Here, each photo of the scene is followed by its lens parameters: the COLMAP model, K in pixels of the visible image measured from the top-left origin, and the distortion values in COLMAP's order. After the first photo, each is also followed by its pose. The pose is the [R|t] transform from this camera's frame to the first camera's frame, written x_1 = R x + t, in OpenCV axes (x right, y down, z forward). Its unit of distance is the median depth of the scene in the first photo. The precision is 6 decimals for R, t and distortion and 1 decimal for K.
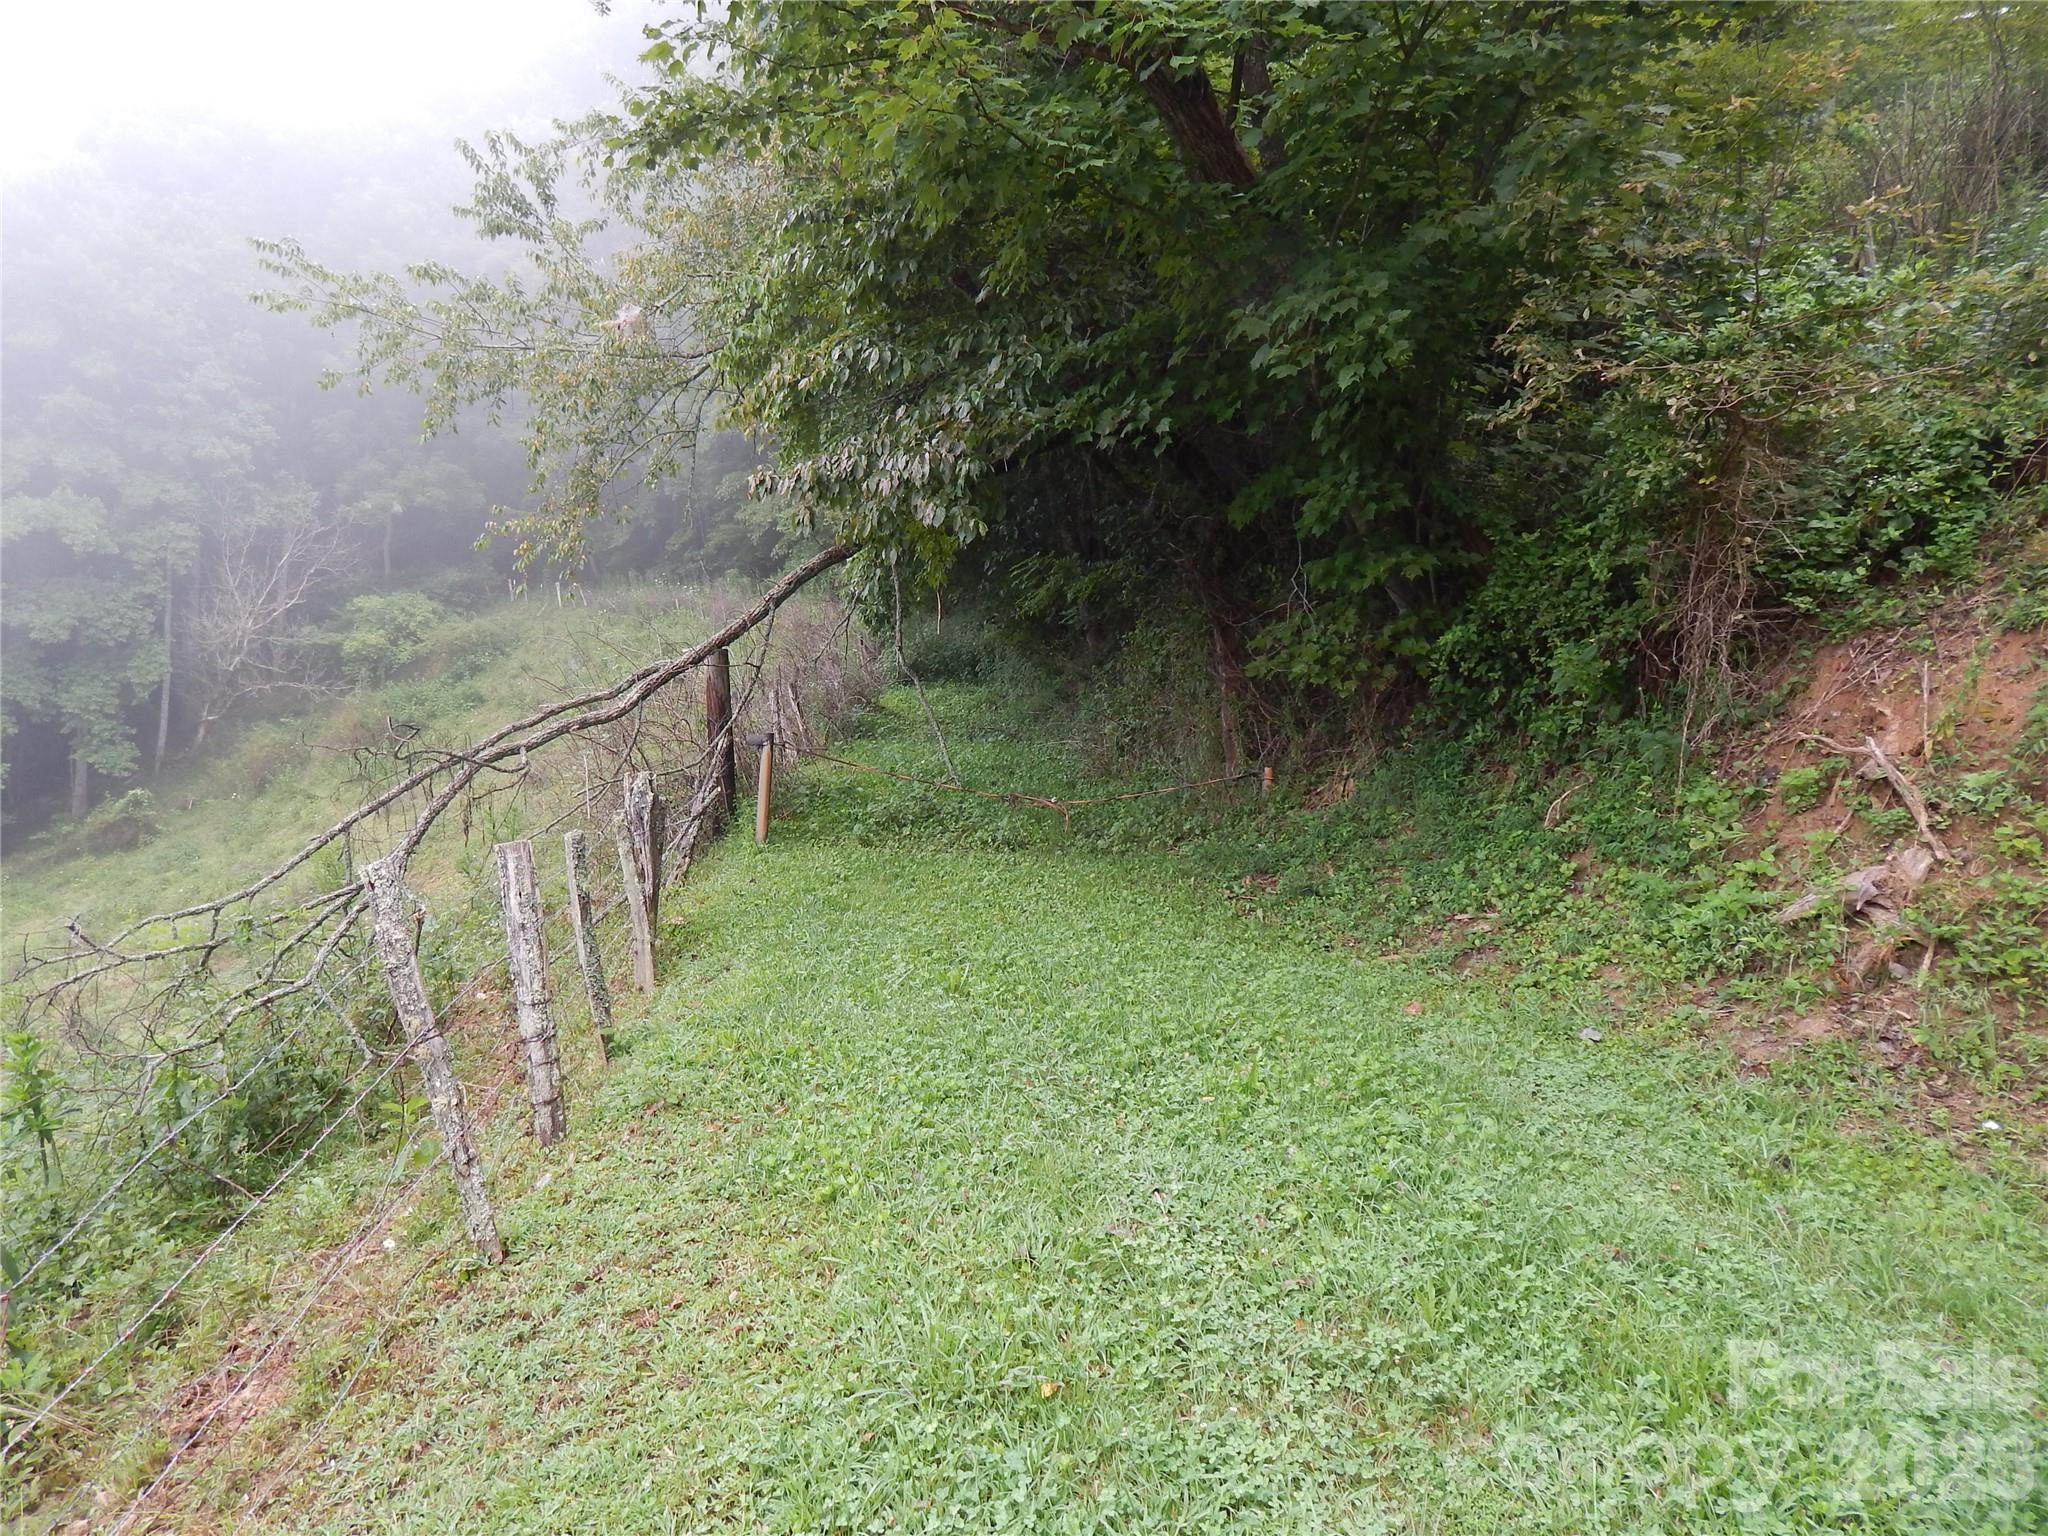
lens RADIAL K [[1357.4, 0, 1014.9], [0, 1357.4, 777.1], [0, 0, 1]] dist [0.008351, -0.011642]
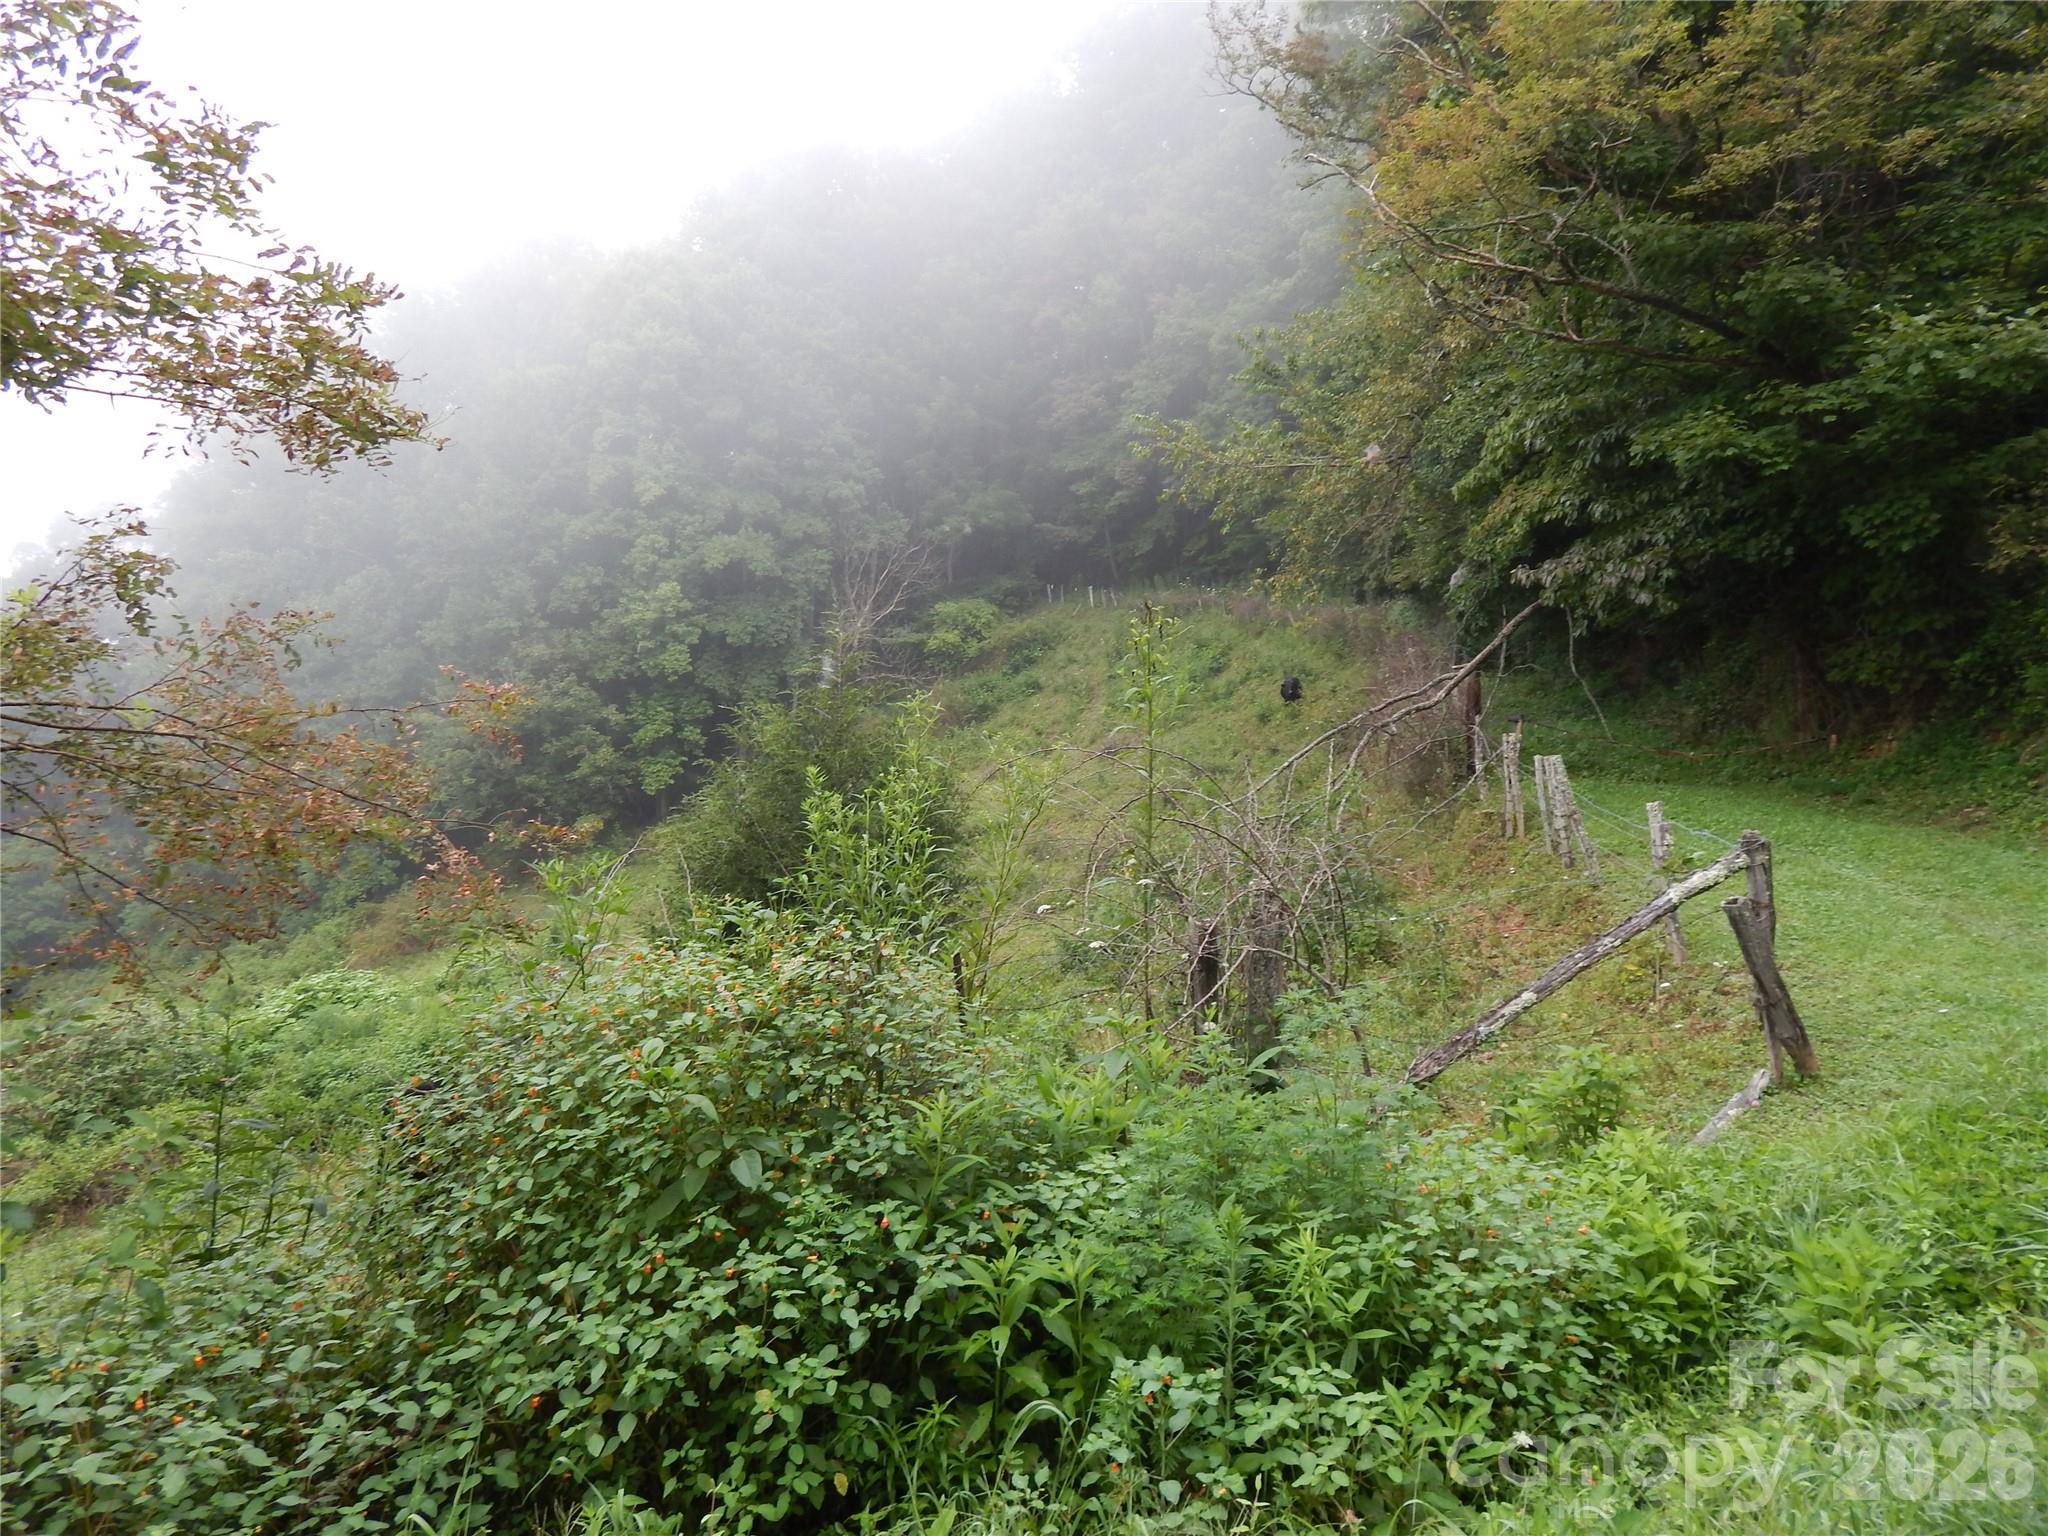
lens RADIAL K [[1357.4, 0, 1024.3], [0, 1357.4, 766.9], [0, 0, 1]] dist [0.008351, -0.011642]
pose [[0.954473, 0.011956, -0.298059, -0.188835], [-0.010300, 0.999922, 0.007127, 0.022229], [0.298121, -0.003733, 0.954521, -0.627137]]
